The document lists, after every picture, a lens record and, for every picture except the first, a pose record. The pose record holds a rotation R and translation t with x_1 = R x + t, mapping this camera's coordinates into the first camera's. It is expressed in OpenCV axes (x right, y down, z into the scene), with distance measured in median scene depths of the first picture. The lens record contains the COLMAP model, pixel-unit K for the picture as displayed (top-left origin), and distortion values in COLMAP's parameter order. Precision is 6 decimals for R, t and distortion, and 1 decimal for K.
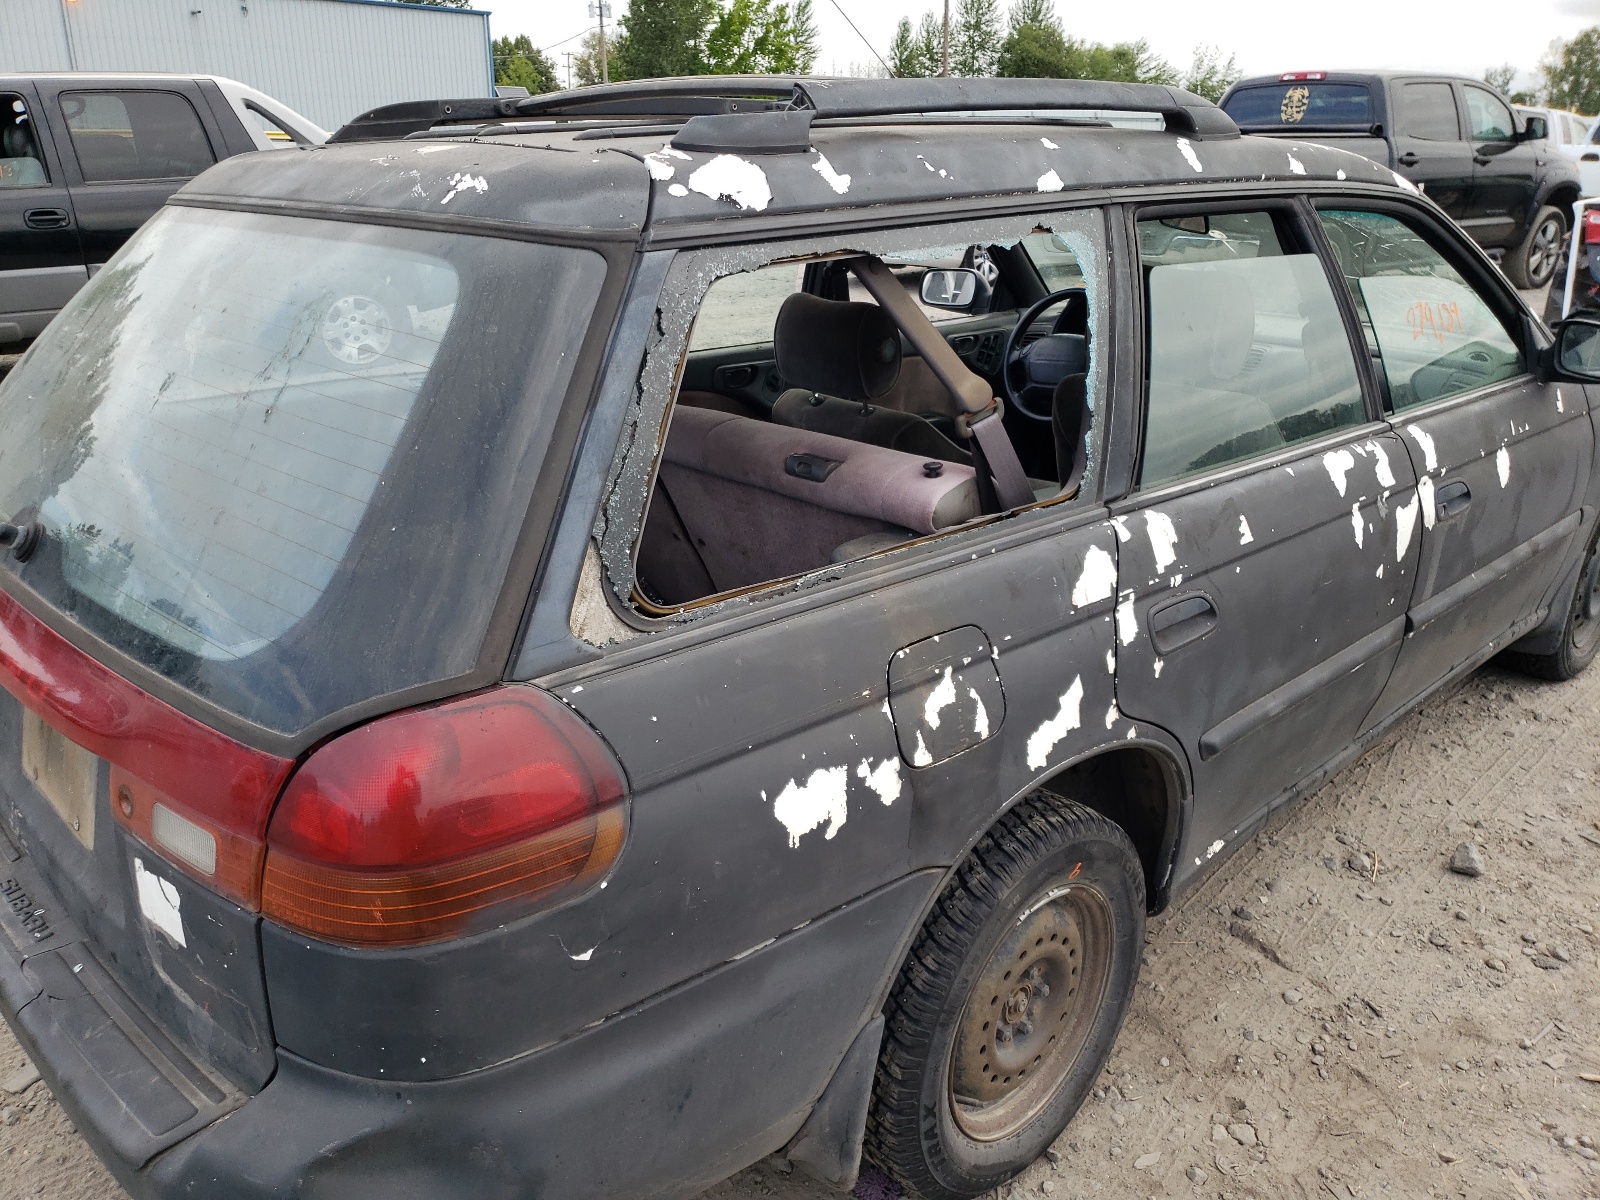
lens RADIAL K [[1266.2, 0, 775.1], [0, 1266.2, 663.8], [0, 0, 1]] dist [0.010297, 0.006198]
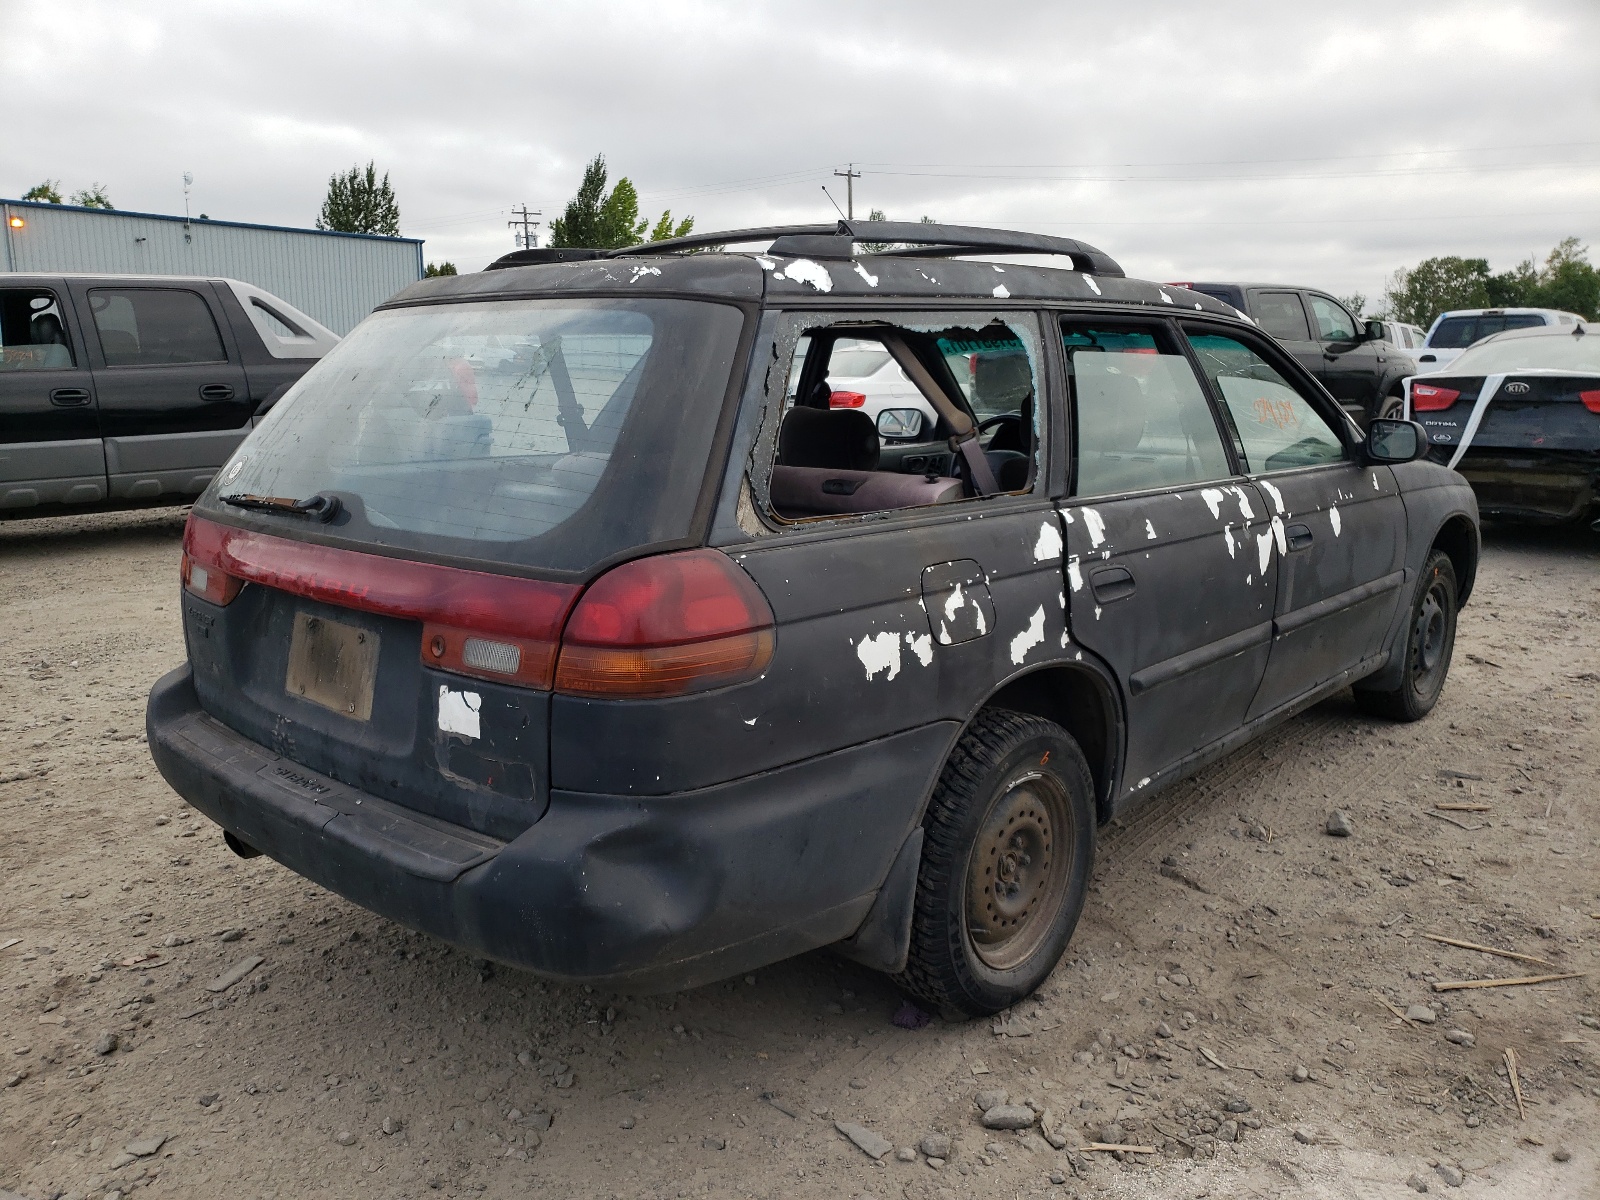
lens RADIAL K [[1266.2, 0, 775.1], [0, 1266.2, 663.8], [0, 0, 1]] dist [0.010297, 0.006198]
pose [[0.997950, -0.017307, 0.061608, -0.150235], [0.026520, 0.988020, -0.152032, 0.276638], [-0.058238, 0.153354, 0.986454, -0.389781]]
